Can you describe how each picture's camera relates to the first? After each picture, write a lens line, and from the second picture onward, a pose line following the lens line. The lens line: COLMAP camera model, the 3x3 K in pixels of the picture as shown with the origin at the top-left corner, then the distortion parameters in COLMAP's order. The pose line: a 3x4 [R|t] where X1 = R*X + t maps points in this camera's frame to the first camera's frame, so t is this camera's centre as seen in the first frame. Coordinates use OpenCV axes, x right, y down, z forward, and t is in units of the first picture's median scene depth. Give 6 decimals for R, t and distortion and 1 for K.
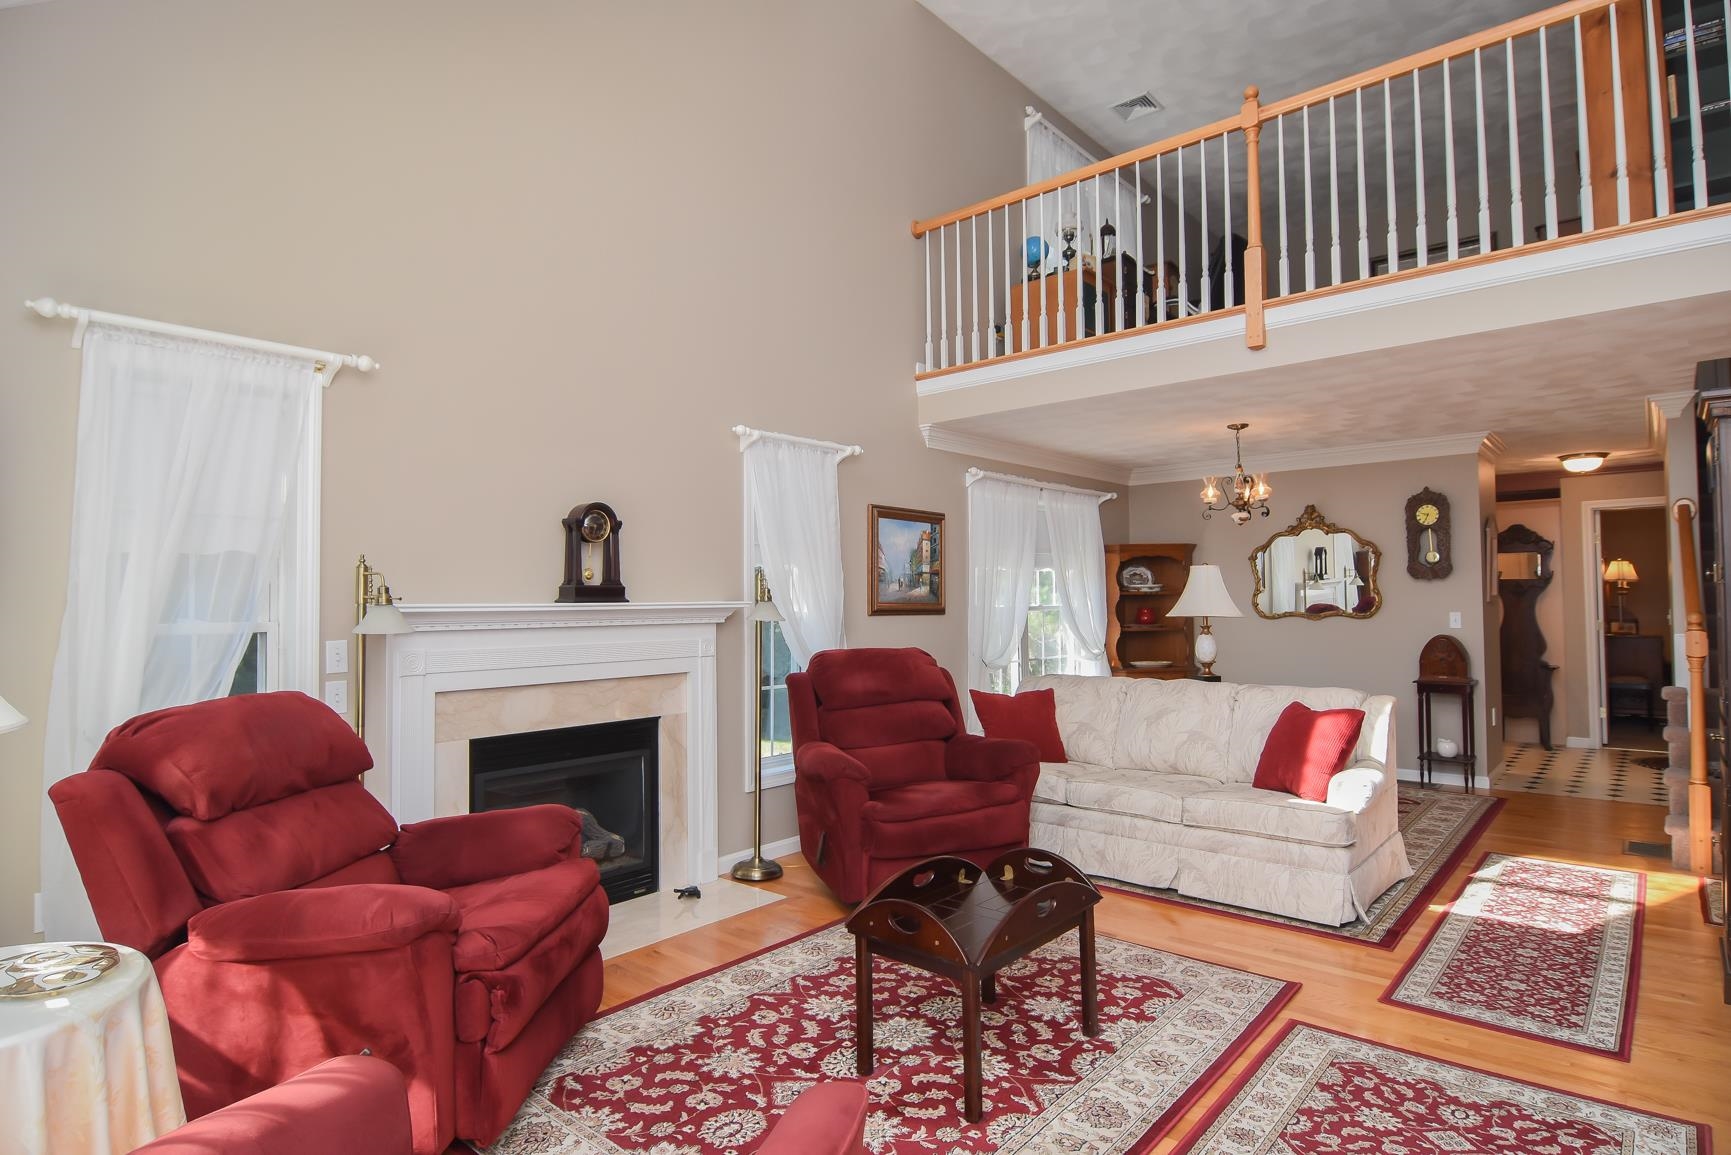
lens RADIAL K [[923.4, 0, 860.3], [0, 923.4, 572.3], [0, 0, 1]] dist [-0.015795, -0.004818]
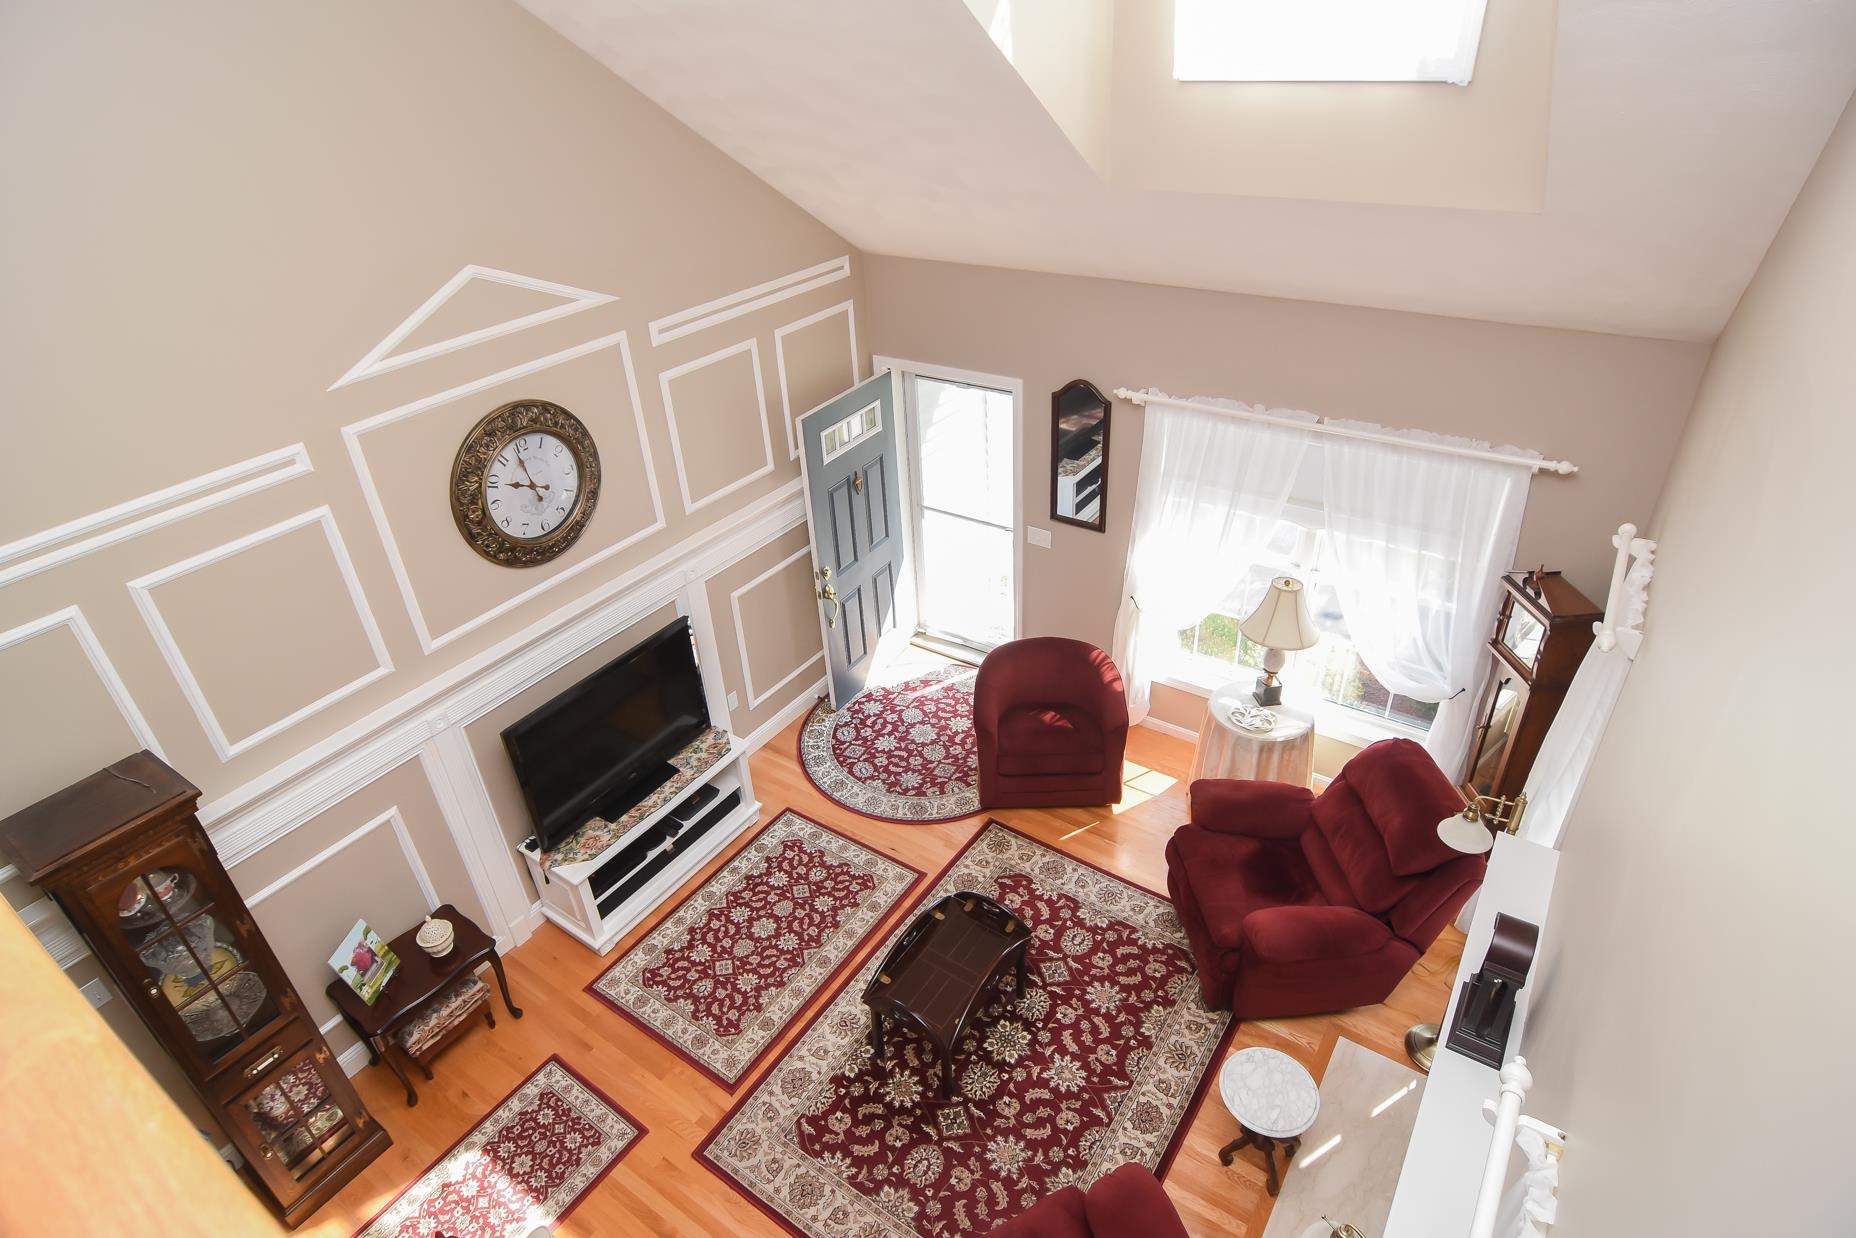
lens RADIAL K [[990.1, 0, 929.7], [0, 990.1, 617.7], [0, 0, 1]] dist [-0.015795, -0.004818]
pose [[-0.991312, 0.111198, -0.070250, 0.195547], [0.060525, 0.859847, 0.506951, -0.863174], [0.116776, 0.498295, -0.859107, 1.937228]]
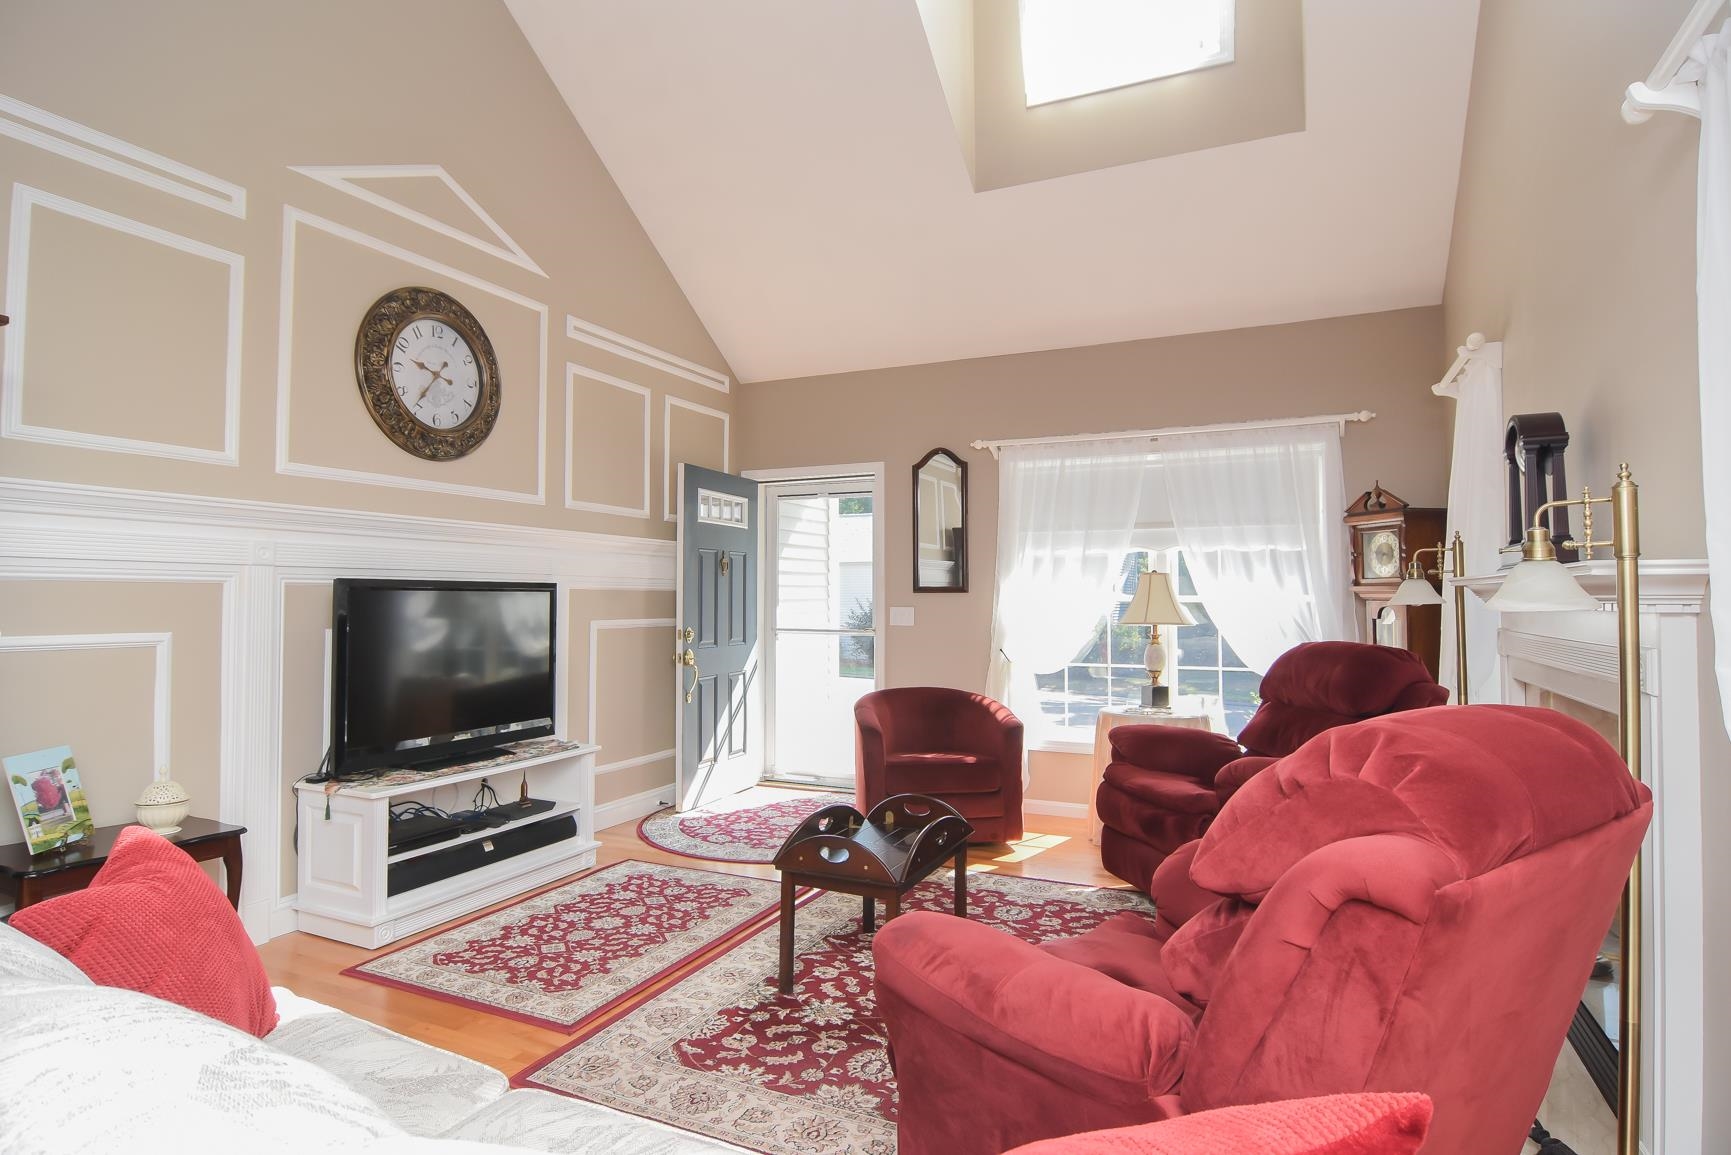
lens RADIAL K [[923.4, 0, 867.9], [0, 923.4, 572.5], [0, 0, 1]] dist [-0.015795, -0.004818]
pose [[-0.957953, 0.000559, -0.286924, 0.442848], [0.017184, 0.998315, -0.055426, 0.080495], [0.286409, -0.058026, -0.956349, 1.973926]]
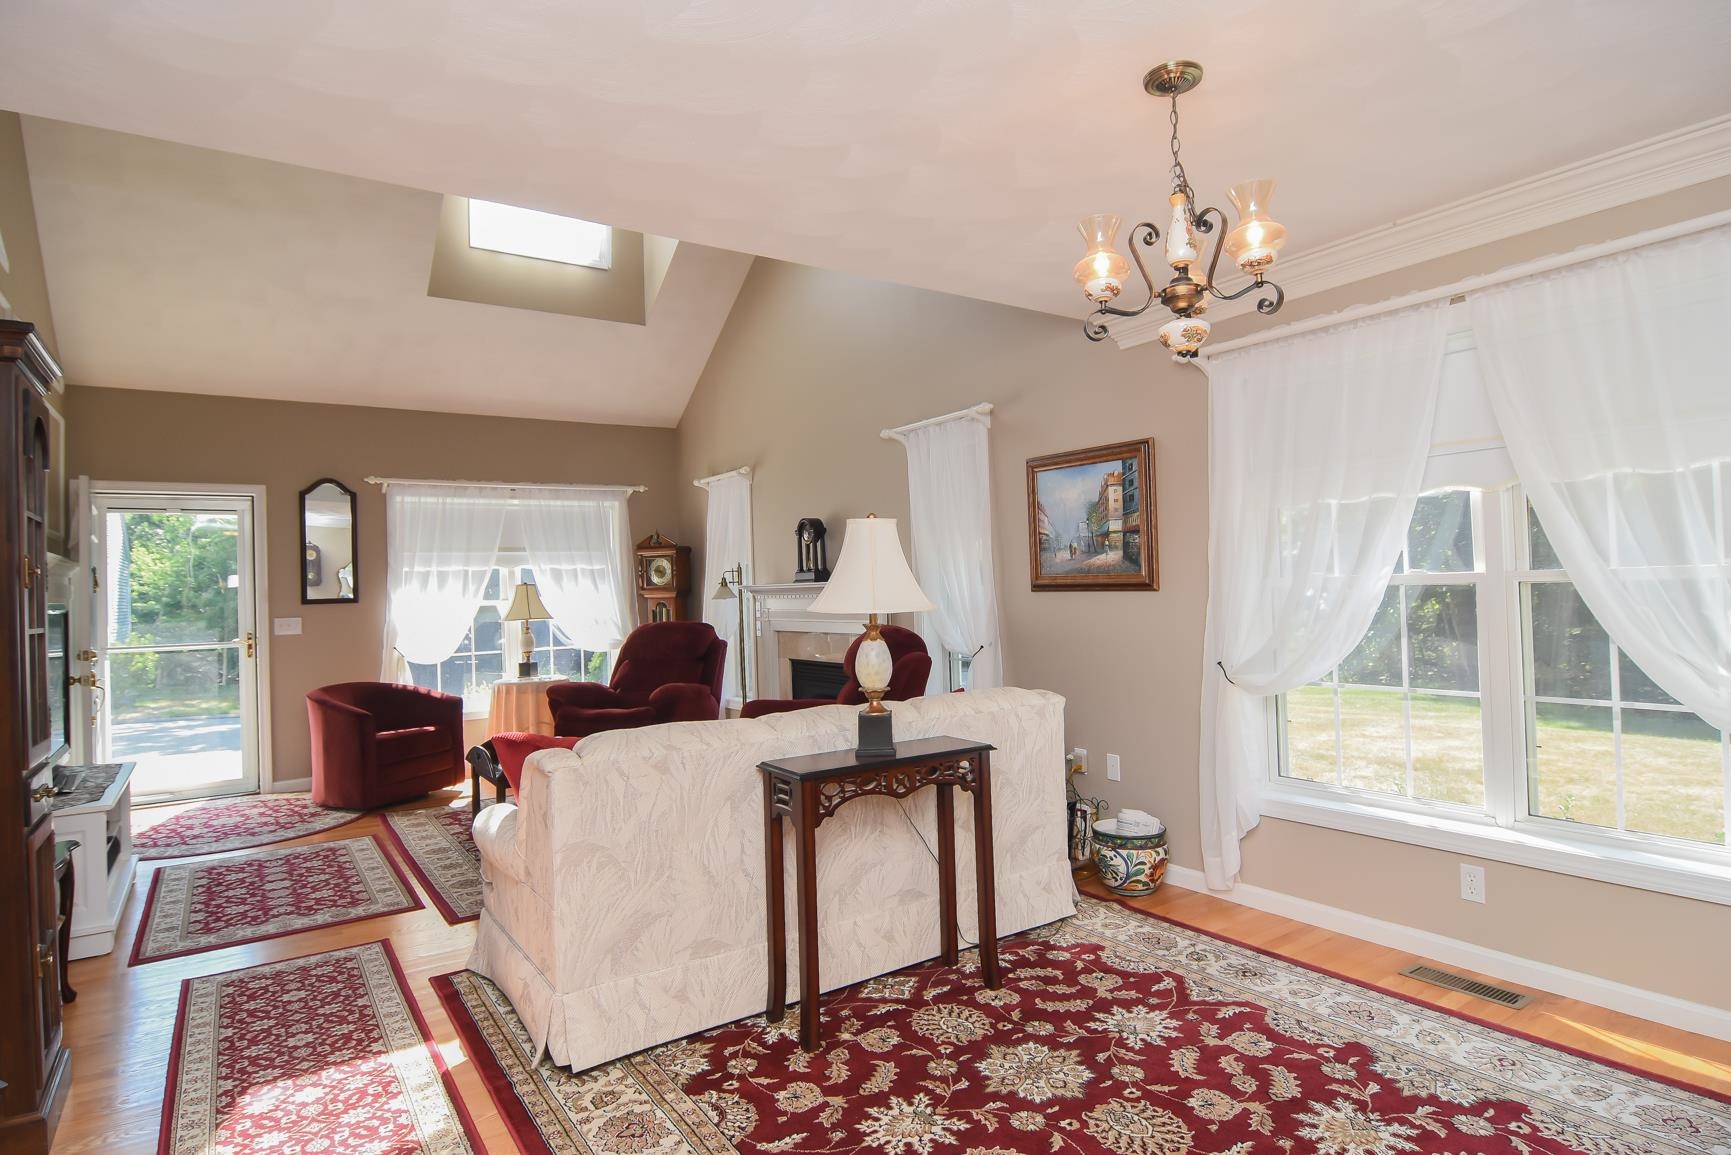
lens RADIAL K [[923.4, 0, 862.7], [0, 923.4, 562.5], [0, 0, 1]] dist [-0.015795, -0.004818]
pose [[-0.241959, -0.008597, -0.970248, 1.607181], [0.064976, 0.997573, -0.025042, 0.058718], [0.968108, -0.069102, -0.240813, 1.959555]]
